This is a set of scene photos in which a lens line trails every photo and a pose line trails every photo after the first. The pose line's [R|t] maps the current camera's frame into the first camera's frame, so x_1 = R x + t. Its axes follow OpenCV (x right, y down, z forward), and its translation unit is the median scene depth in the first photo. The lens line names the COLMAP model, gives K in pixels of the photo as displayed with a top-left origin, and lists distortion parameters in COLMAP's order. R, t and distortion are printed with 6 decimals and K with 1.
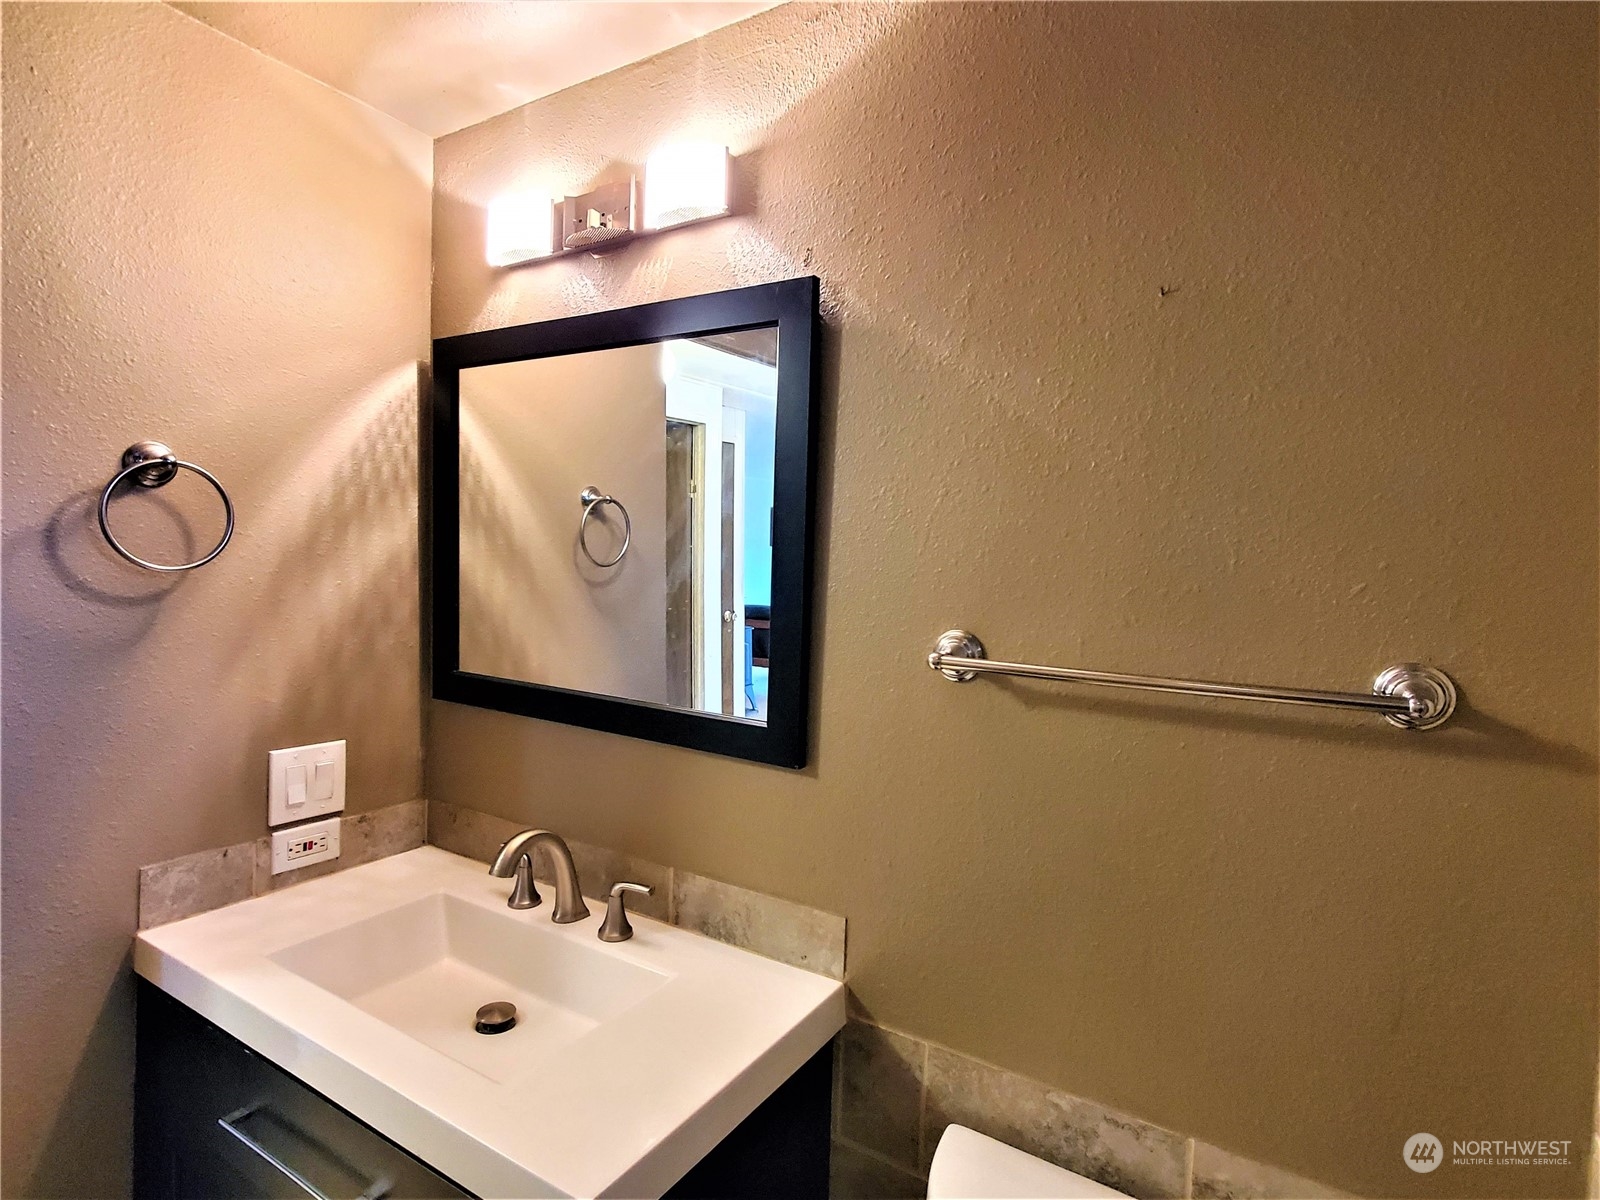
lens RADIAL K [[815.6, 0, 800.0], [0, 815.6, 600.0], [0, 0, 1]] dist [-0.000317, -0.000515]
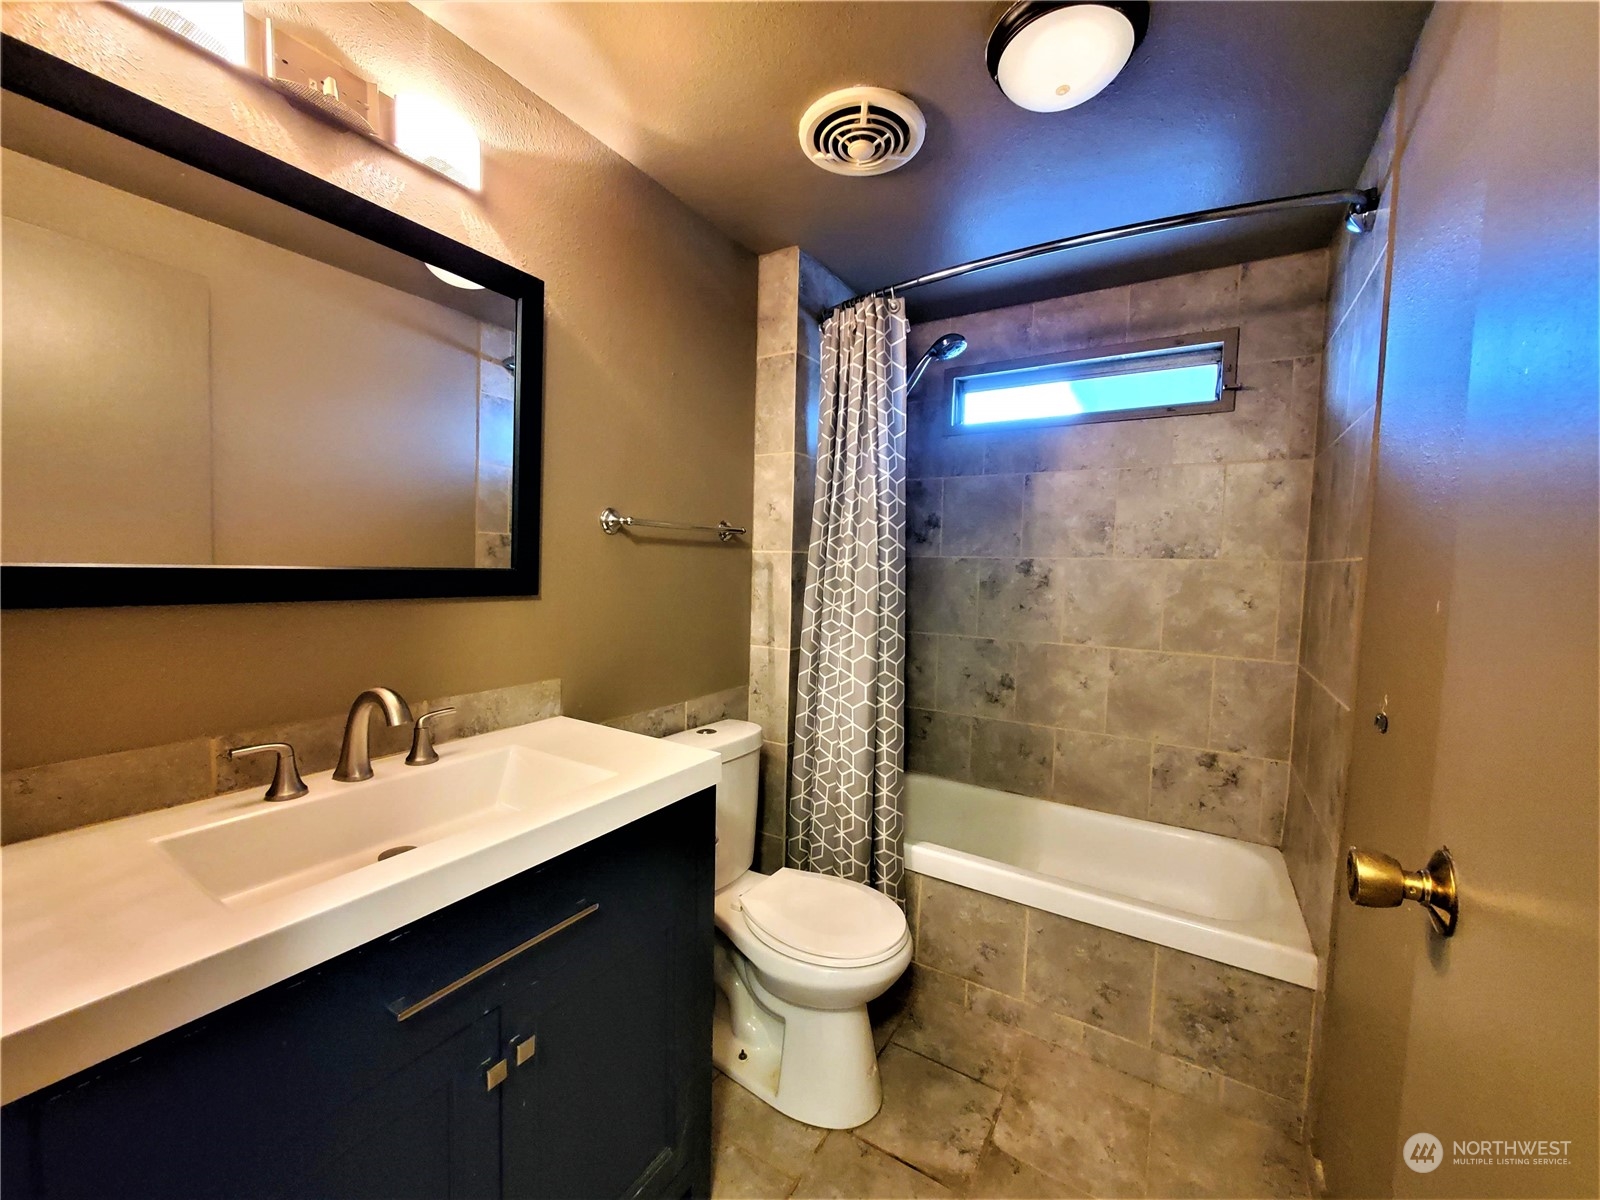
lens RADIAL K [[638.8, 0, 800.0], [0, 638.8, 600.0], [0, 0, 1]] dist [-0.000404, 0.000022]
pose [[-0.000697, -0.094157, 0.995557, -1.190901], [0.018516, 0.995385, 0.094153, 0.106004], [-0.999828, 0.018500, 0.001050, 0.470998]]
